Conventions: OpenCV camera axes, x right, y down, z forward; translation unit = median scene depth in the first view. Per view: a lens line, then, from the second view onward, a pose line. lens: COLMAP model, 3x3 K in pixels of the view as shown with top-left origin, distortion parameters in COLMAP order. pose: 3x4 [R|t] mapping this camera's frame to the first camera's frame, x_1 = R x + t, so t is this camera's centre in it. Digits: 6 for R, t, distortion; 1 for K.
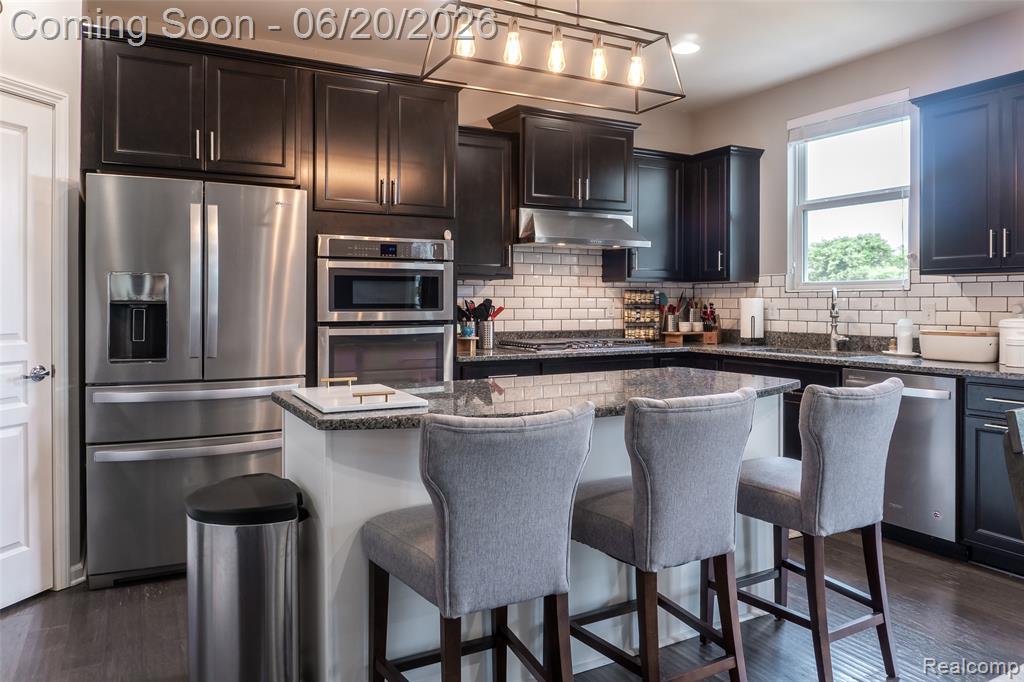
lens RADIAL K [[703.5, 0, 492.7], [0, 703.5, 296.5], [0, 0, 1]] dist [-0.021990, 0.002961]
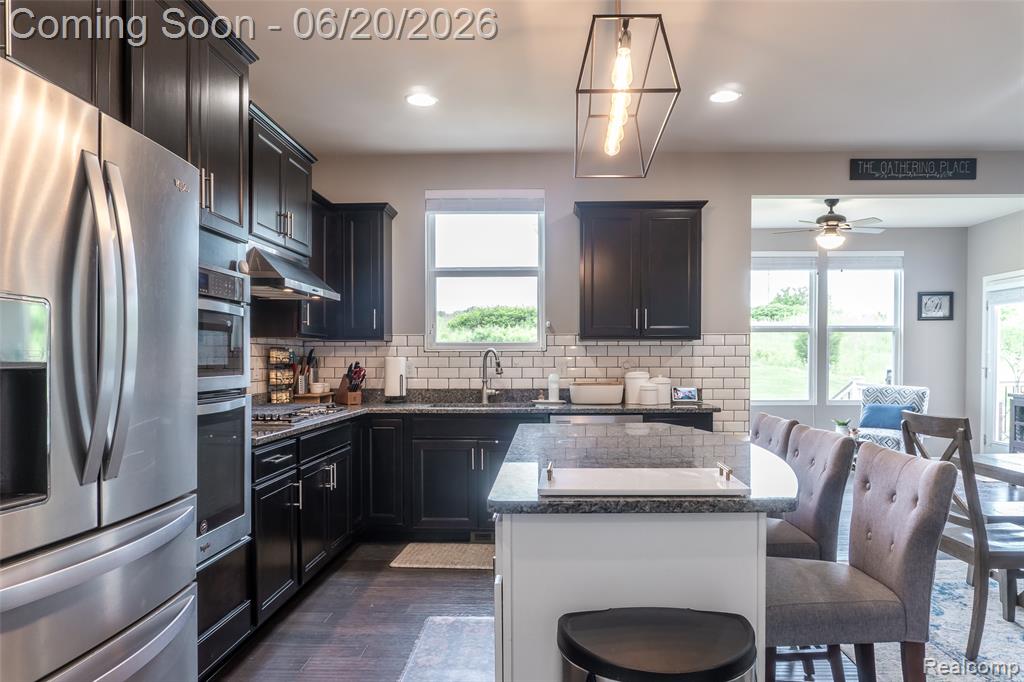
lens RADIAL K [[703.5, 0, 536.4], [0, 703.5, 382.6], [0, 0, 1]] dist [-0.021990, 0.002961]
pose [[0.487231, -0.029123, 0.872787, -0.503370], [-0.004069, 0.999357, 0.035618, 0.002505], [-0.873264, -0.020905, 0.486799, 0.380770]]
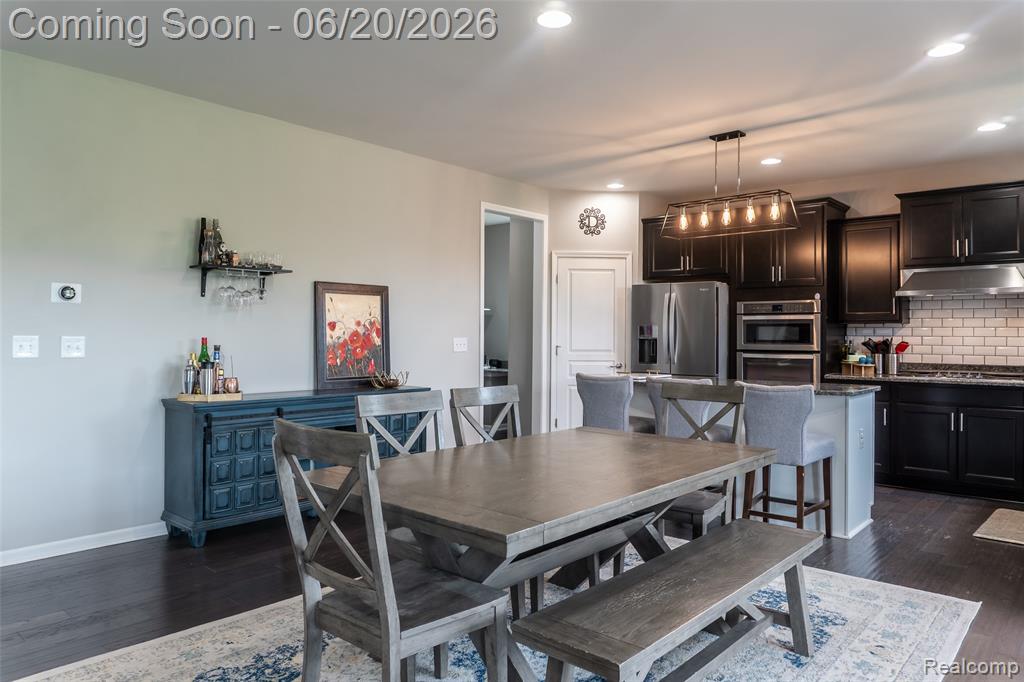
lens RADIAL K [[703.5, 0, 510.3], [0, 703.5, 341.5], [0, 0, 1]] dist [-0.021990, 0.002961]
pose [[0.341926, 0.009687, -0.939677, 1.103775], [0.001111, 0.999942, 0.010713, -0.004480], [0.939726, -0.004707, 0.341895, -0.163792]]
